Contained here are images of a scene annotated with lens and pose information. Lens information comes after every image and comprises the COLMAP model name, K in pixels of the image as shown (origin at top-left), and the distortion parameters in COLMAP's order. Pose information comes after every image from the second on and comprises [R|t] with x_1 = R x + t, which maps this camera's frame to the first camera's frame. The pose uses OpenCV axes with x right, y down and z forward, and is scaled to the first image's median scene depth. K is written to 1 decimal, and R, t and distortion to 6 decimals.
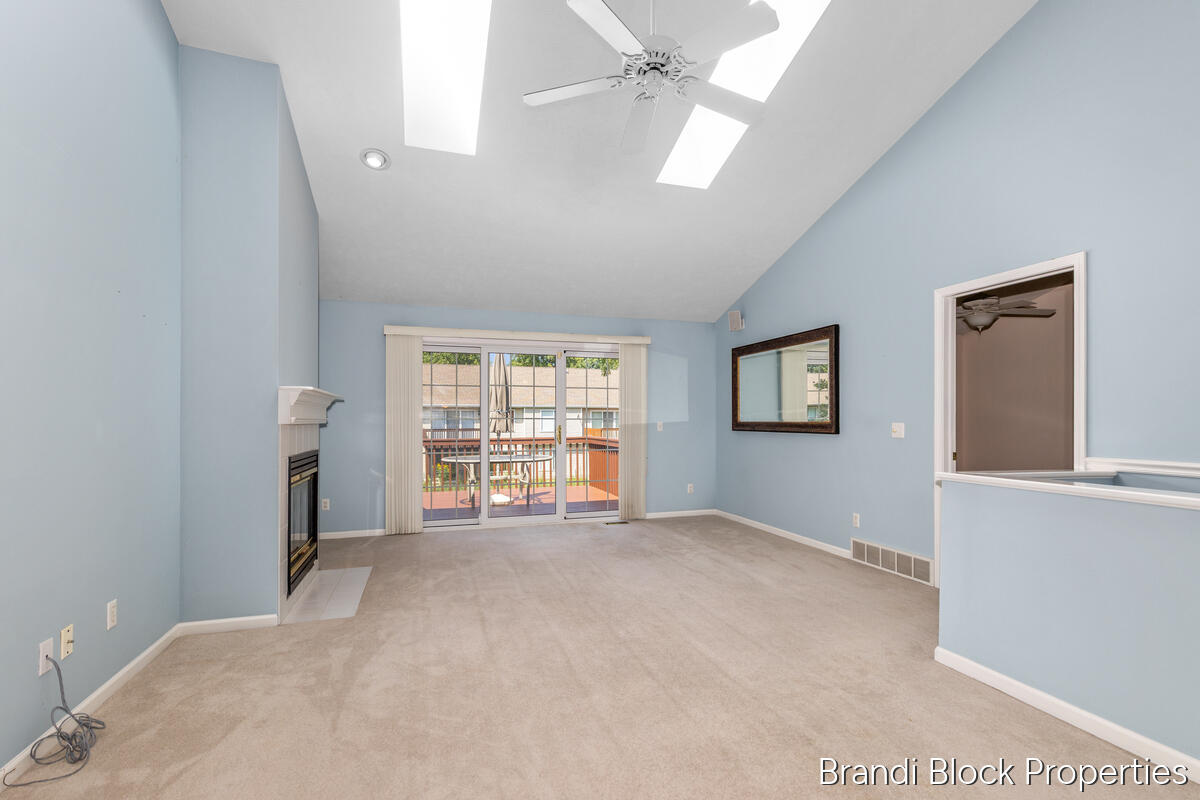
lens RADIAL K [[560.9, 0, 602.7], [0, 560.9, 395.6], [0, 0, 1]] dist [0.000729, 0.000190]
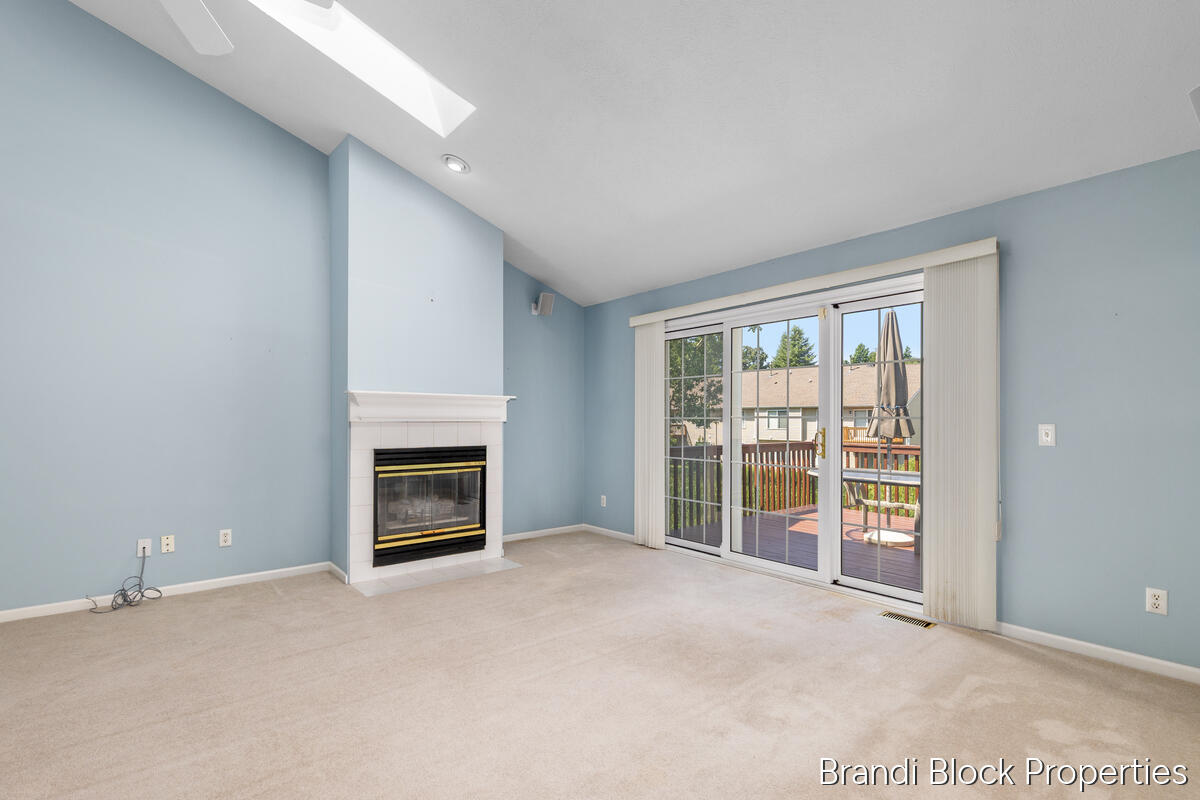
lens RADIAL K [[560.9, 0, 602.7], [0, 560.9, 395.6], [0, 0, 1]] dist [0.000729, 0.000190]
pose [[0.367320, -0.035254, -0.929426, 0.427161], [0.039302, 0.998977, -0.022359, 0.023355], [0.929264, -0.028315, 0.368329, 0.580173]]
